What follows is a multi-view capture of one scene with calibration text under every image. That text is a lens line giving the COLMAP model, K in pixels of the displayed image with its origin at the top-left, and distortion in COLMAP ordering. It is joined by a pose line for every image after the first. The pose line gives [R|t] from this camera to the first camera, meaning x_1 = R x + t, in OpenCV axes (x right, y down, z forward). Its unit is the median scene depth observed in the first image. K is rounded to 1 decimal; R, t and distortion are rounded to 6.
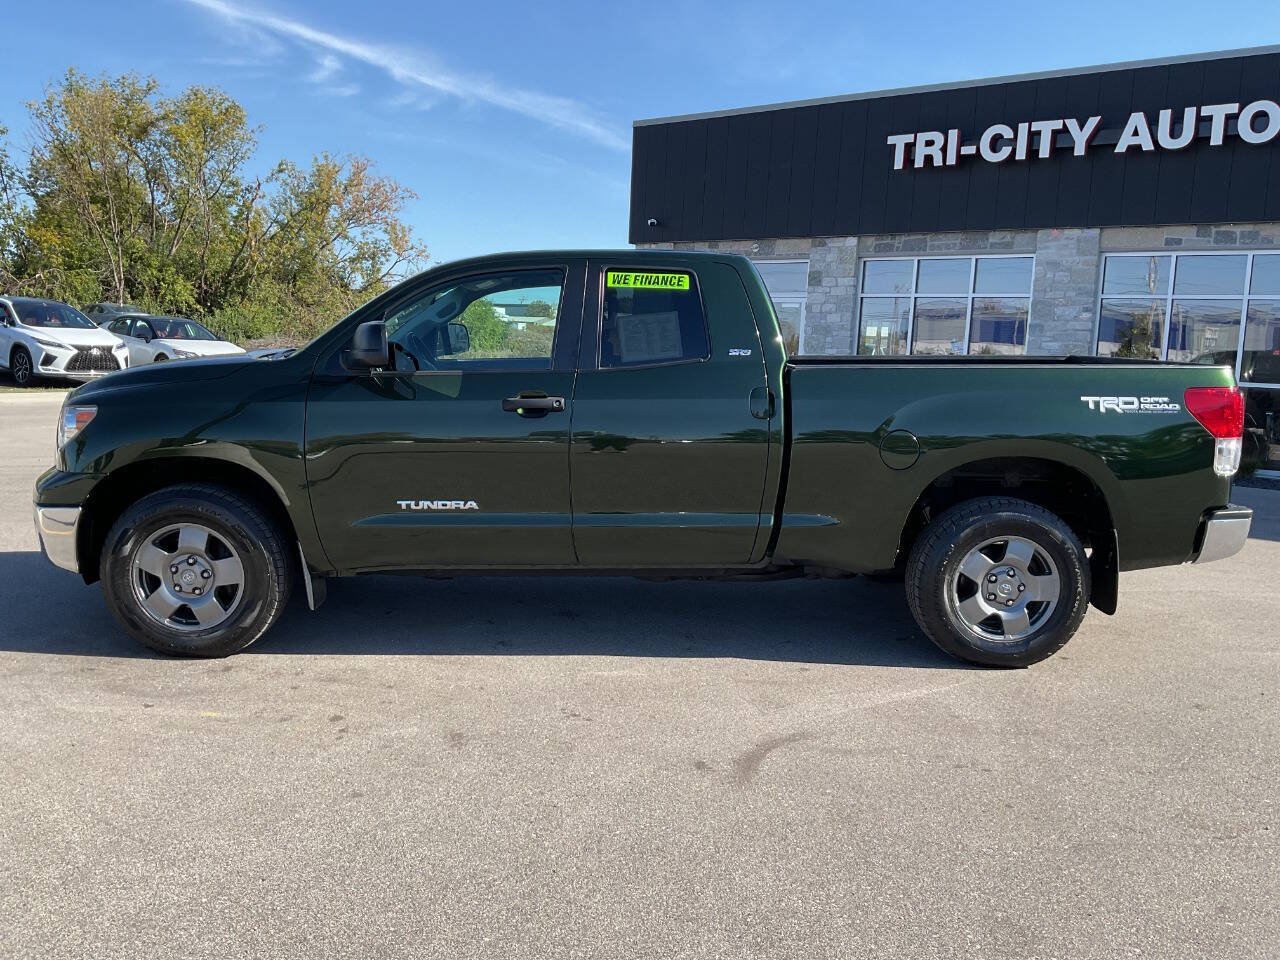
lens RADIAL K [[1115.0, 0, 626.7], [0, 1115.0, 480.7], [0, 0, 1]] dist [0.099214, -0.177717]
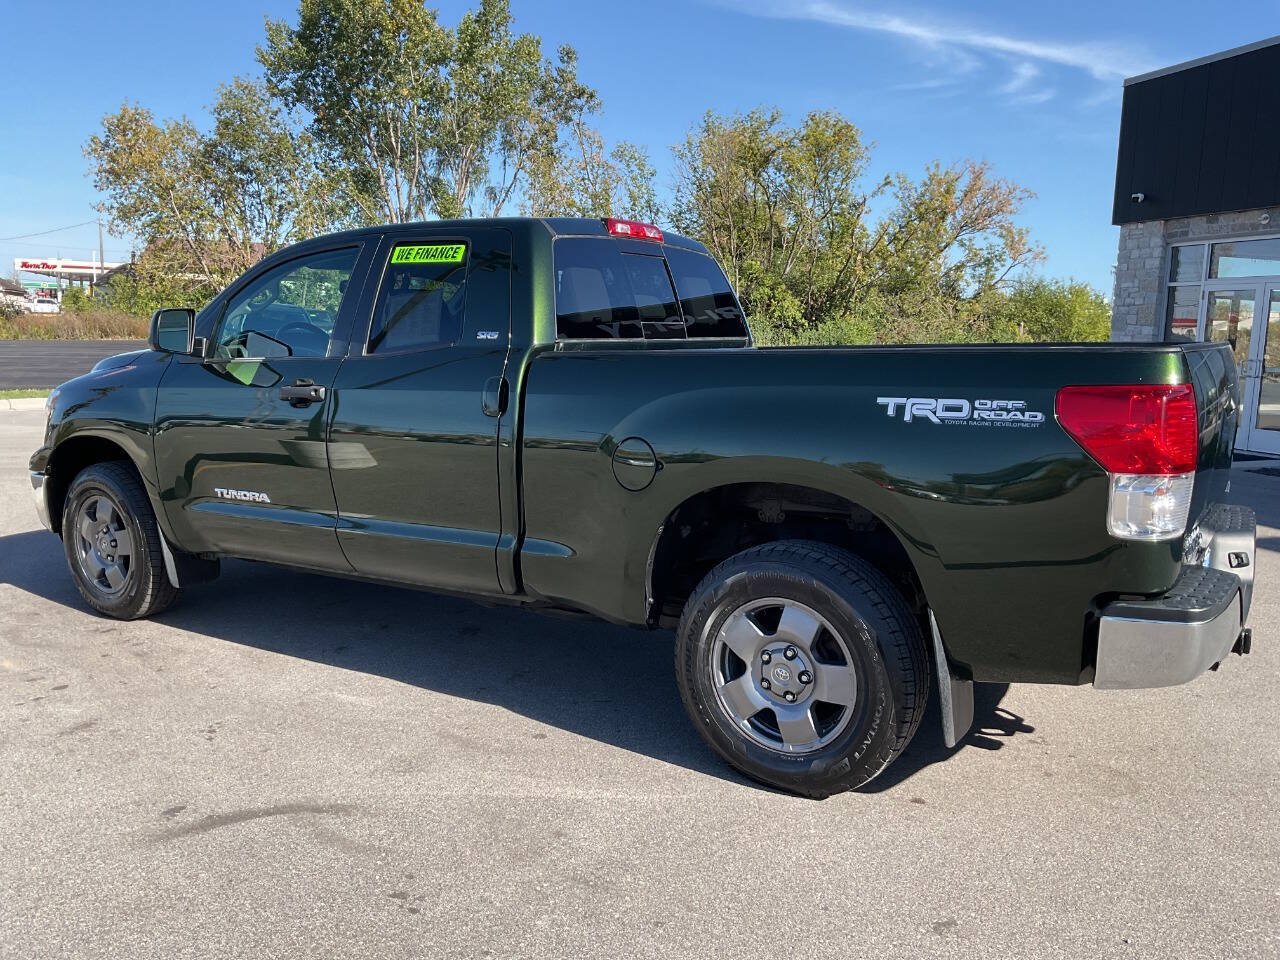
lens RADIAL K [[1095.3, 0, 640.0], [0, 1095.3, 480.0], [0, 0, 1]] dist [0.134201, -0.304521]
pose [[0.808898, 0.060609, -0.584817, 0.658067], [-0.067464, 0.997671, 0.010082, -0.023946], [0.584066, 0.031299, 0.811103, 0.404883]]
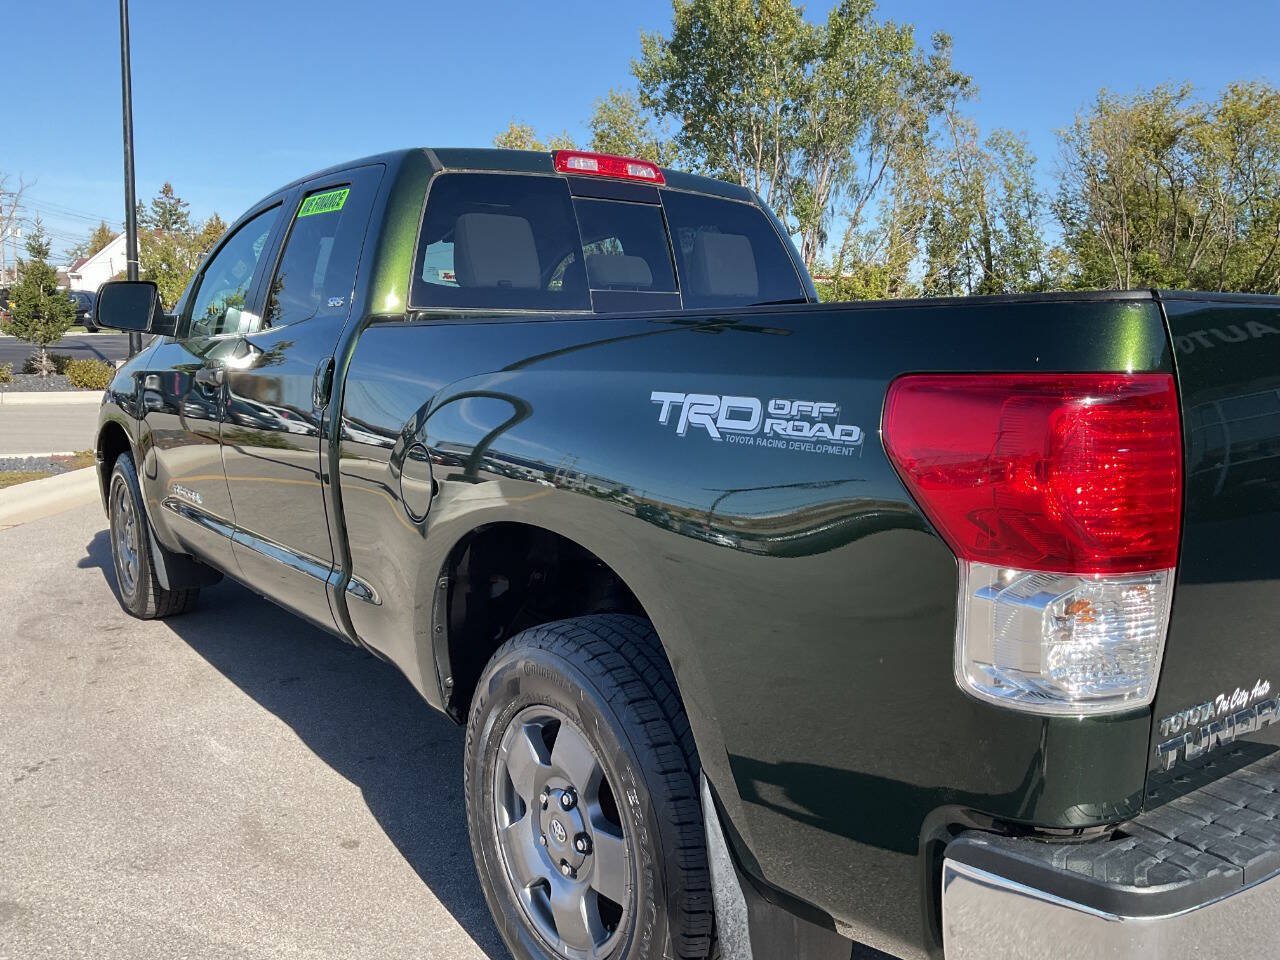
lens RADIAL K [[1077.7, 0, 640.0], [0, 1077.7, 480.0], [0, 0, 1]] dist [0.070461, -0.144238]
pose [[0.542323, 0.096209, -0.834644, 0.692906], [-0.113172, 0.992733, 0.040897, -0.058629], [0.832513, 0.072279, 0.549270, 0.794712]]
